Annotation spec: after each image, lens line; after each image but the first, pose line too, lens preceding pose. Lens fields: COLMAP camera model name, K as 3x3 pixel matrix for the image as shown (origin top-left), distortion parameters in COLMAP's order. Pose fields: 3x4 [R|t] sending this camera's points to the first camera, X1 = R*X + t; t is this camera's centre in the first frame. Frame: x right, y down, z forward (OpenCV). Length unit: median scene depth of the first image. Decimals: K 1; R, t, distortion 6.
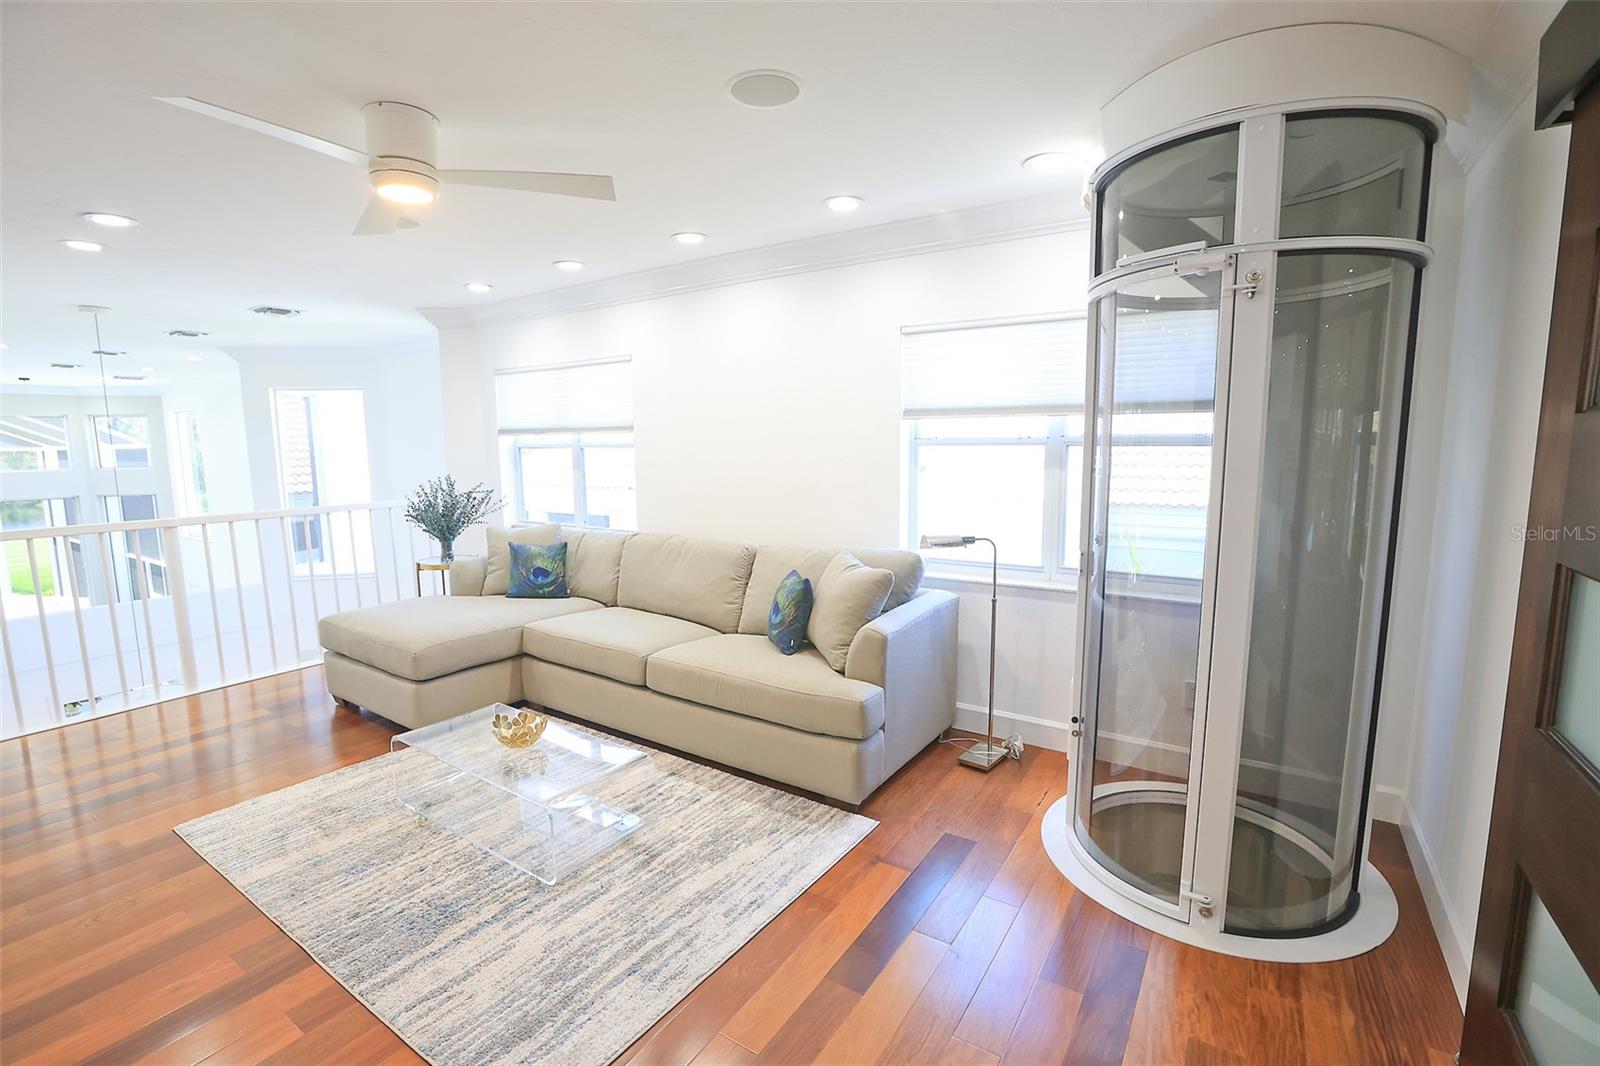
lens RADIAL K [[719.5, 0, 795.6], [0, 719.5, 540.8], [0, 0, 1]] dist [-0.030821, 0.003030]
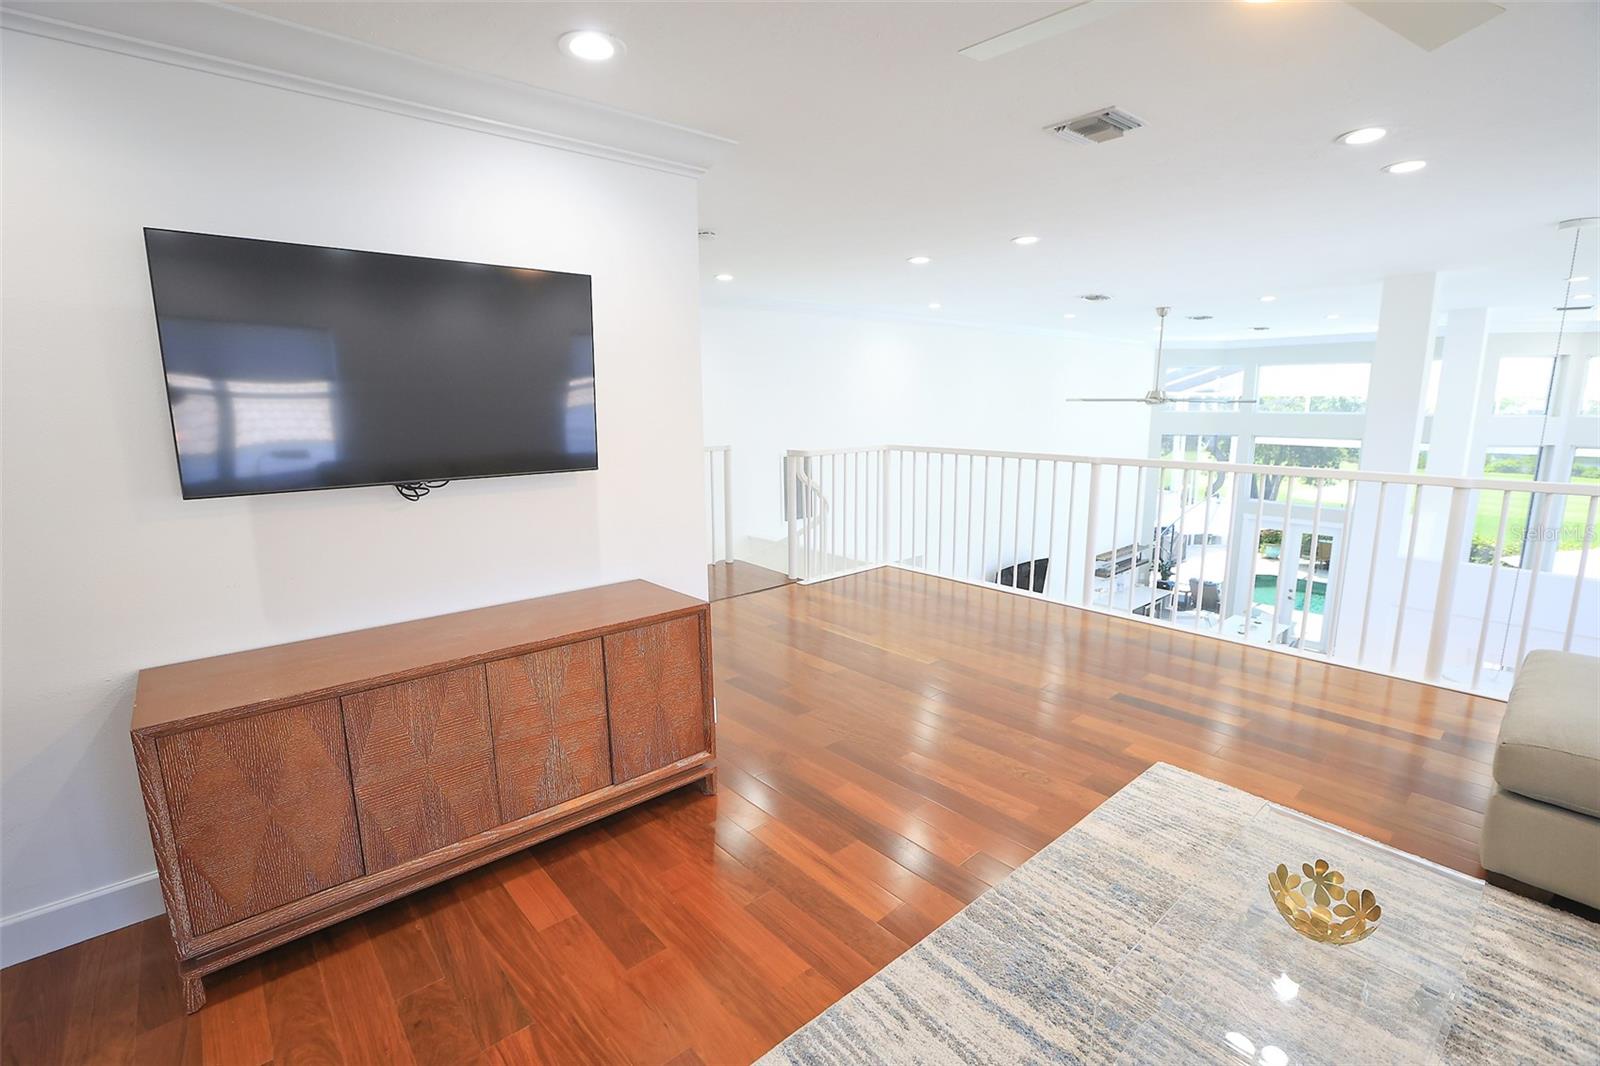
lens RADIAL K [[719.5, 0, 797.5], [0, 719.5, 528.0], [0, 0, 1]] dist [-0.030821, 0.003030]
pose [[-0.285246, 0.182656, -0.940889, 0.212636], [-0.112835, 0.968447, 0.222214, -0.108448], [0.951789, 0.169550, -0.255635, 0.746126]]
